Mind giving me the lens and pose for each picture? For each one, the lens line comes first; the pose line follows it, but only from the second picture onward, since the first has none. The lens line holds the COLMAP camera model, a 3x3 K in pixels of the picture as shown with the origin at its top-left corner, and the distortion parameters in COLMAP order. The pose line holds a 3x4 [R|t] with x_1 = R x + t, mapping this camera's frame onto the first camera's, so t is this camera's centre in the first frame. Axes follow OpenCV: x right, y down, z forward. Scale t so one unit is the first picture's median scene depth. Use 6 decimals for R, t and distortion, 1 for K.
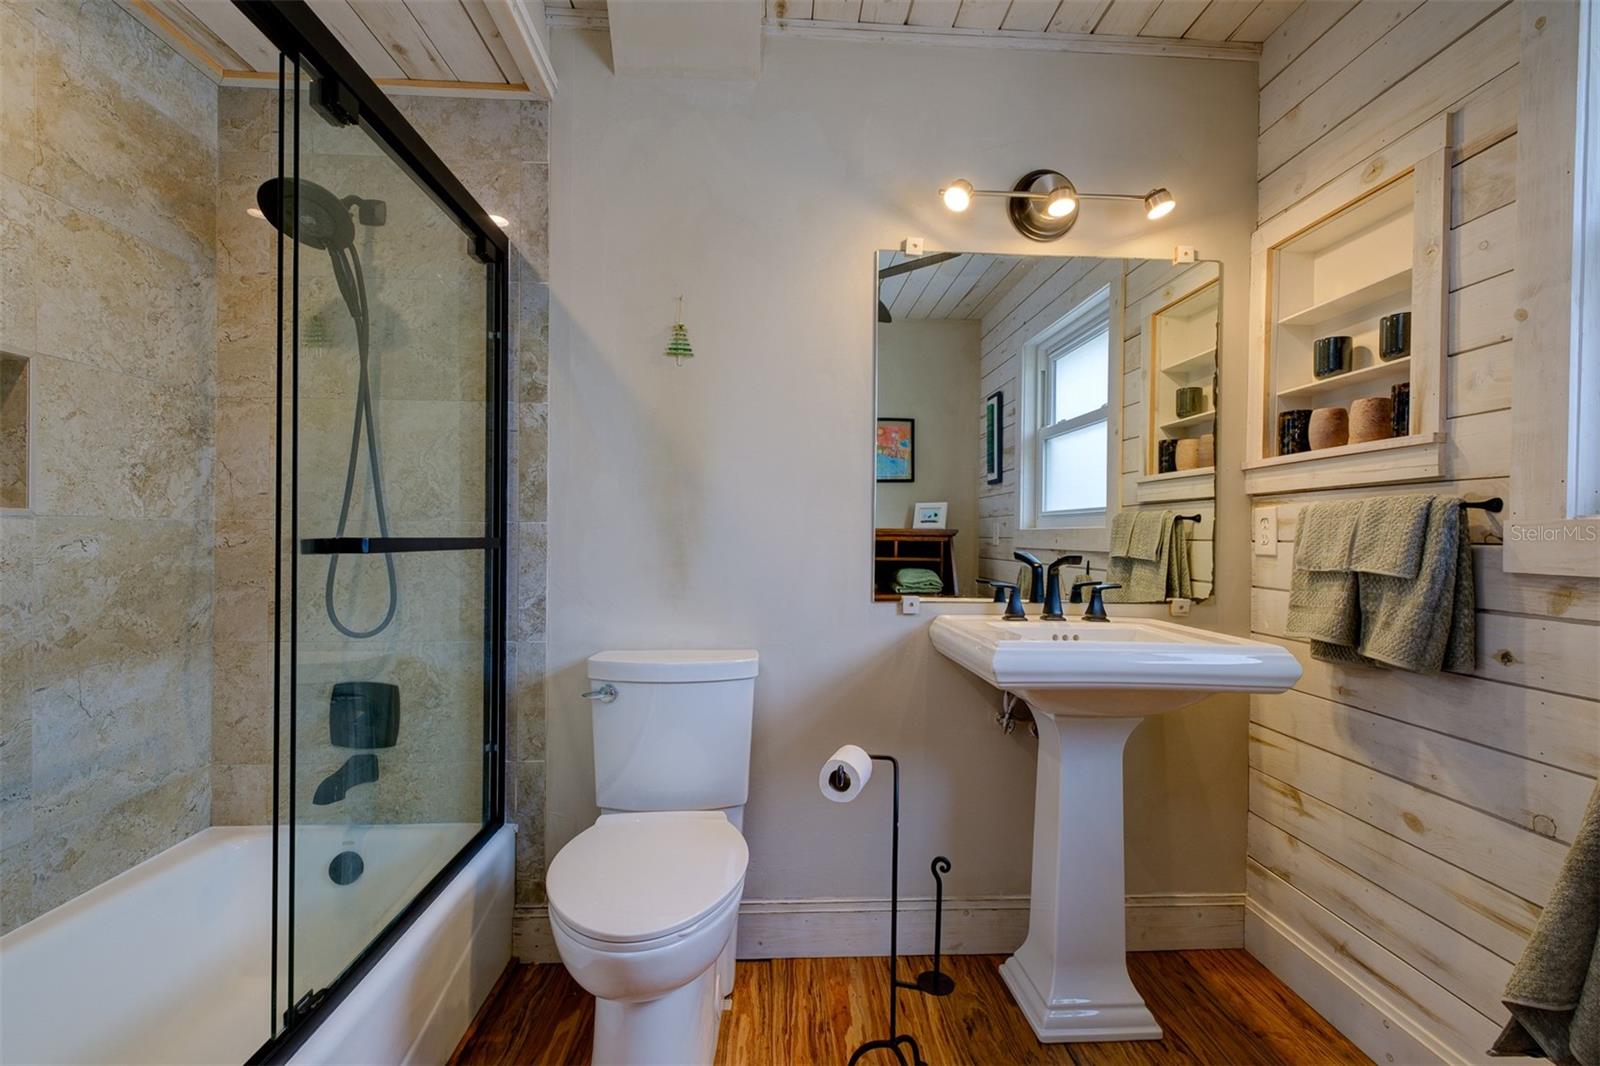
lens RADIAL K [[720.1, 0, 806.4], [0, 720.1, 535.2], [0, 0, 1]] dist [0.013610, -0.006878]
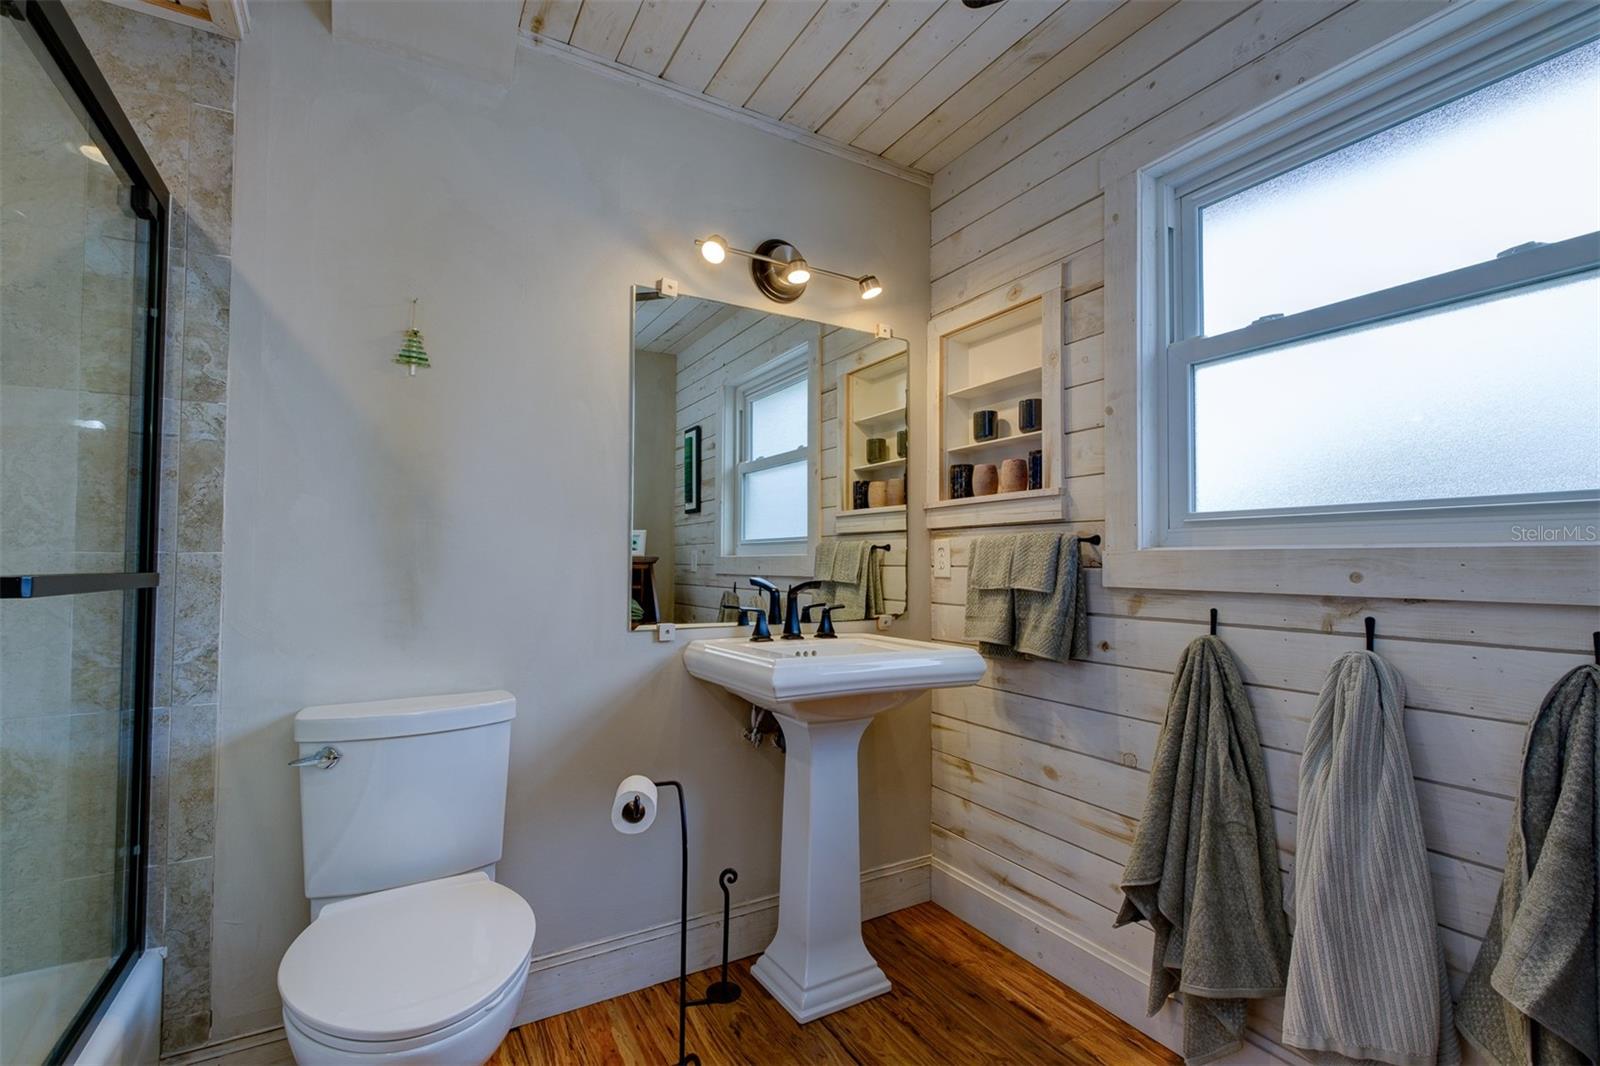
lens RADIAL K [[720.1, 0, 806.4], [0, 720.1, 535.2], [0, 0, 1]] dist [0.013610, -0.006878]
pose [[0.889987, 0.008879, 0.455899, -0.152345], [0.007736, 0.999373, -0.034564, -0.004250], [-0.455919, 0.034288, 0.889360, -0.007634]]
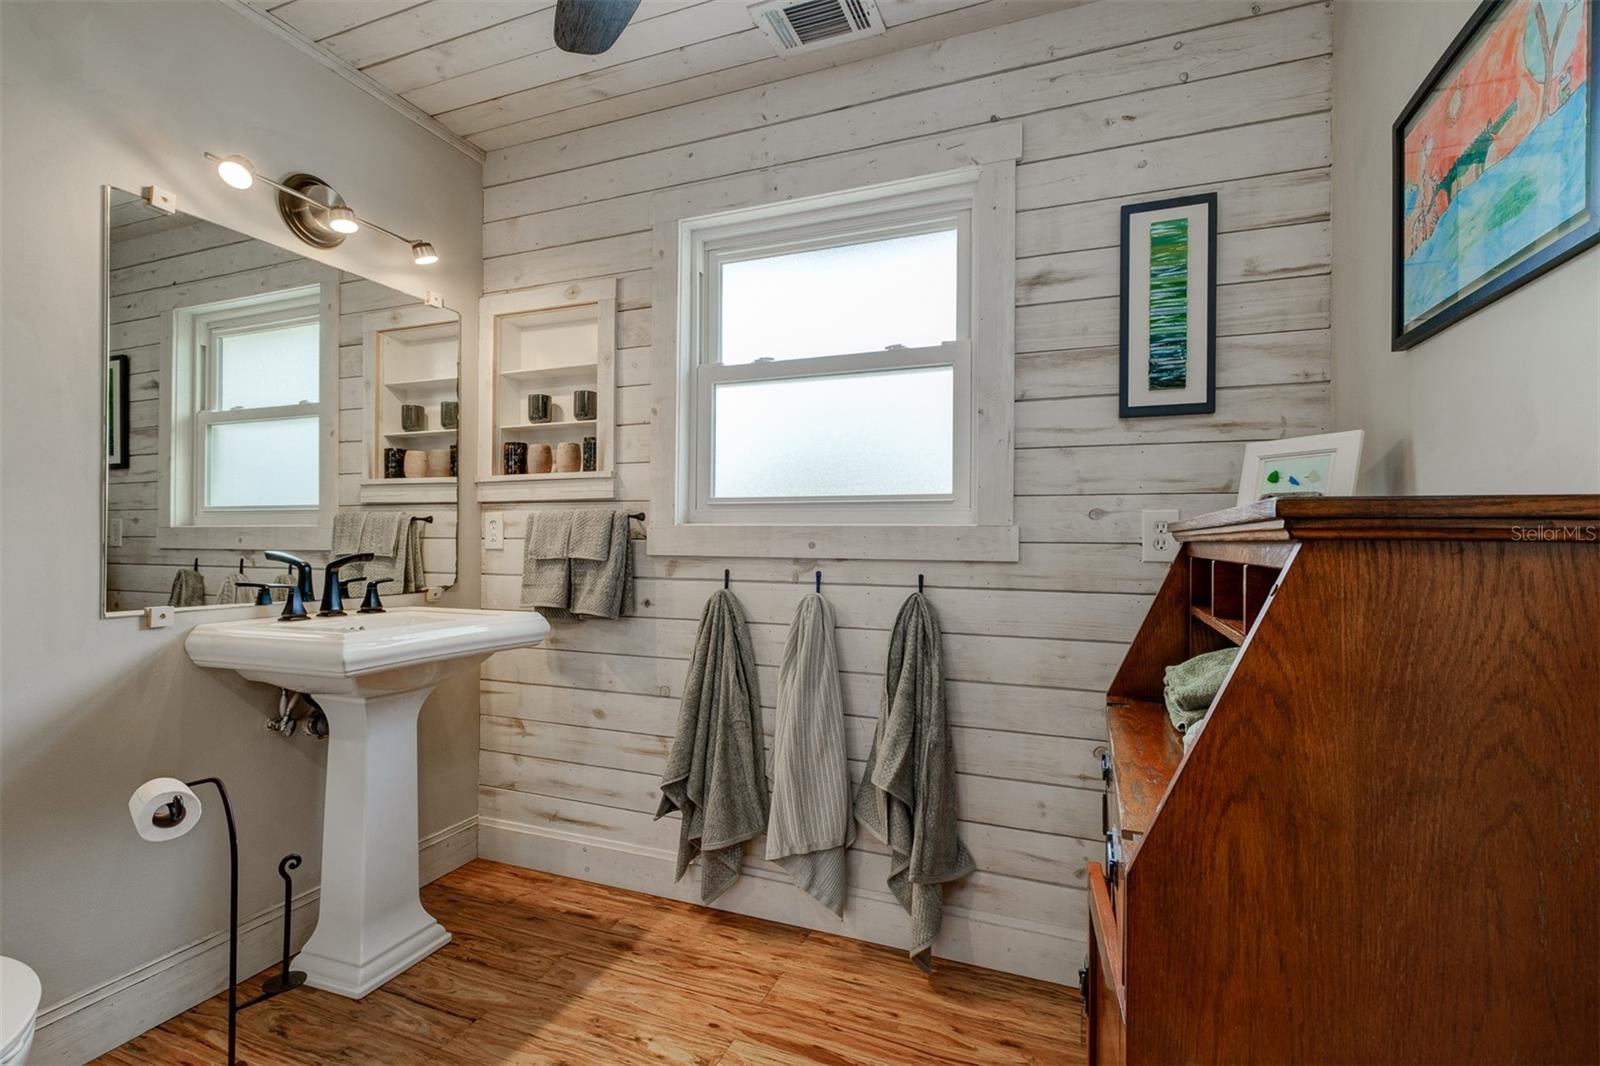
lens RADIAL K [[720.1, 0, 806.4], [0, 720.1, 535.2], [0, 0, 1]] dist [0.013610, -0.006878]
pose [[0.414757, -0.005878, 0.909913, -0.332570], [0.001520, 0.999982, 0.005767, -0.004403], [-0.909931, -0.001008, 0.414759, -0.058329]]
